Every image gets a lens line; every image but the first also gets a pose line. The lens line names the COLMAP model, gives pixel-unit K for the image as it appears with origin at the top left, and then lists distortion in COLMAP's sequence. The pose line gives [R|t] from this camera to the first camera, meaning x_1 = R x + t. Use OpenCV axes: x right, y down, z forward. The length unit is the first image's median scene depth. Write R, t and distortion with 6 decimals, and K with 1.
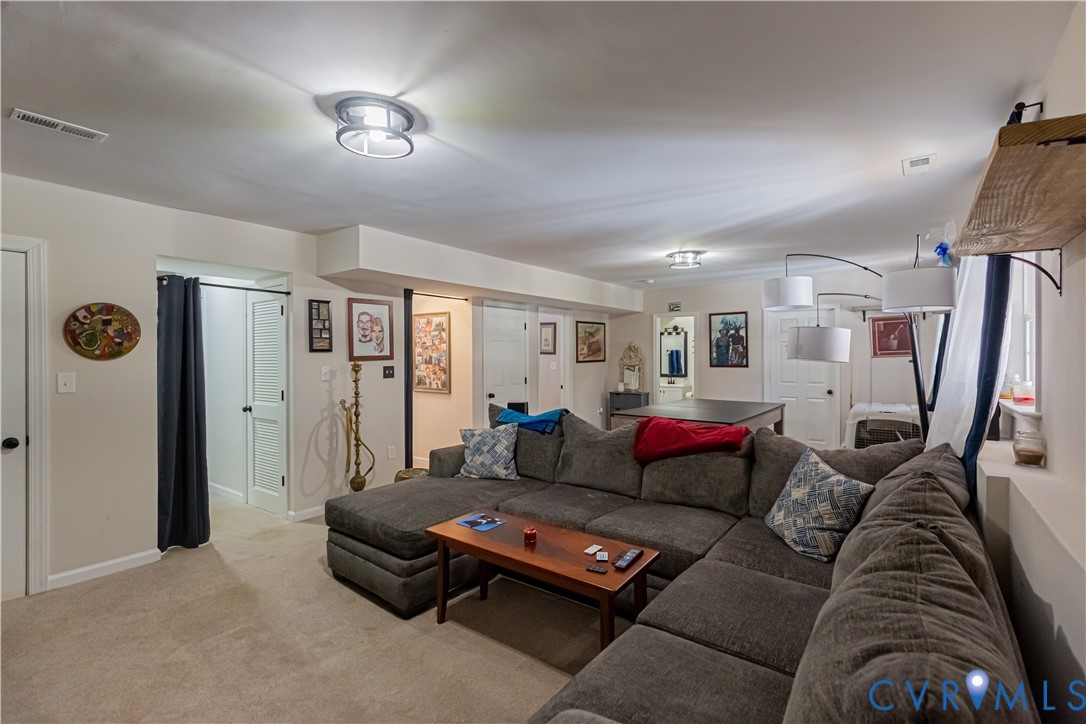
lens RADIAL K [[488.5, 0, 553.0], [0, 488.5, 359.0], [0, 0, 1]] dist [0.001701, -0.000211]
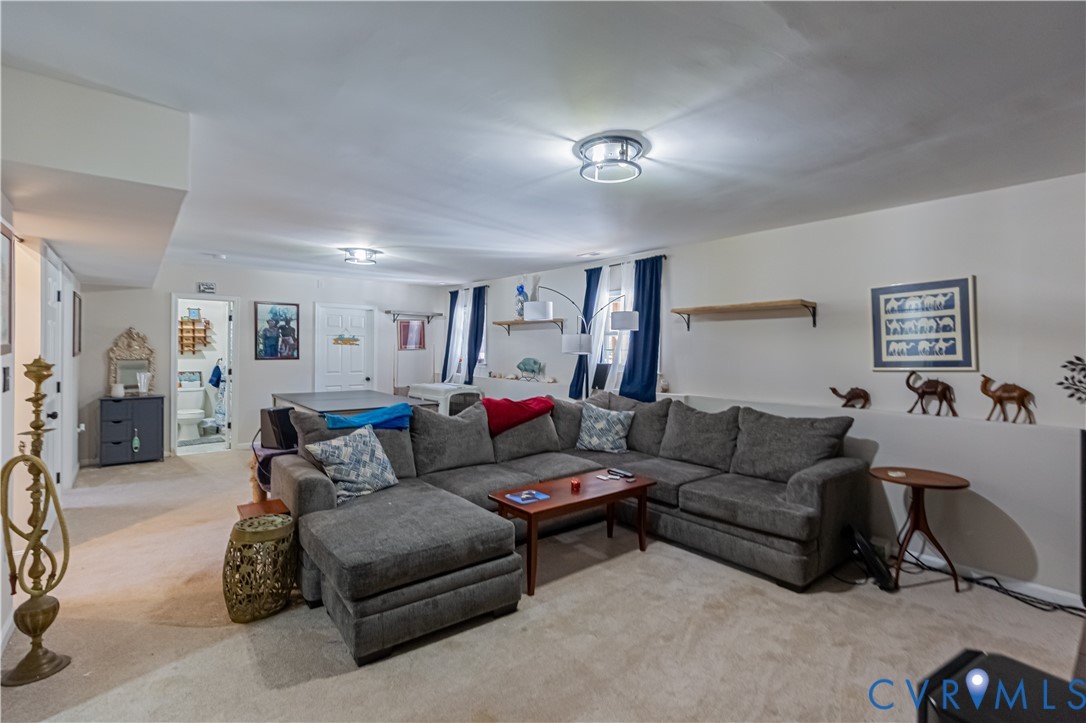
lens RADIAL K [[496.6, 0, 548.0], [0, 496.6, 352.8], [0, 0, 1]] dist [0.003817, 0.000056]
pose [[0.241590, -0.002289, 0.970376, -0.499473], [-0.002786, 0.999991, 0.003053, -0.001294], [-0.970374, -0.003441, 0.241582, 0.270404]]
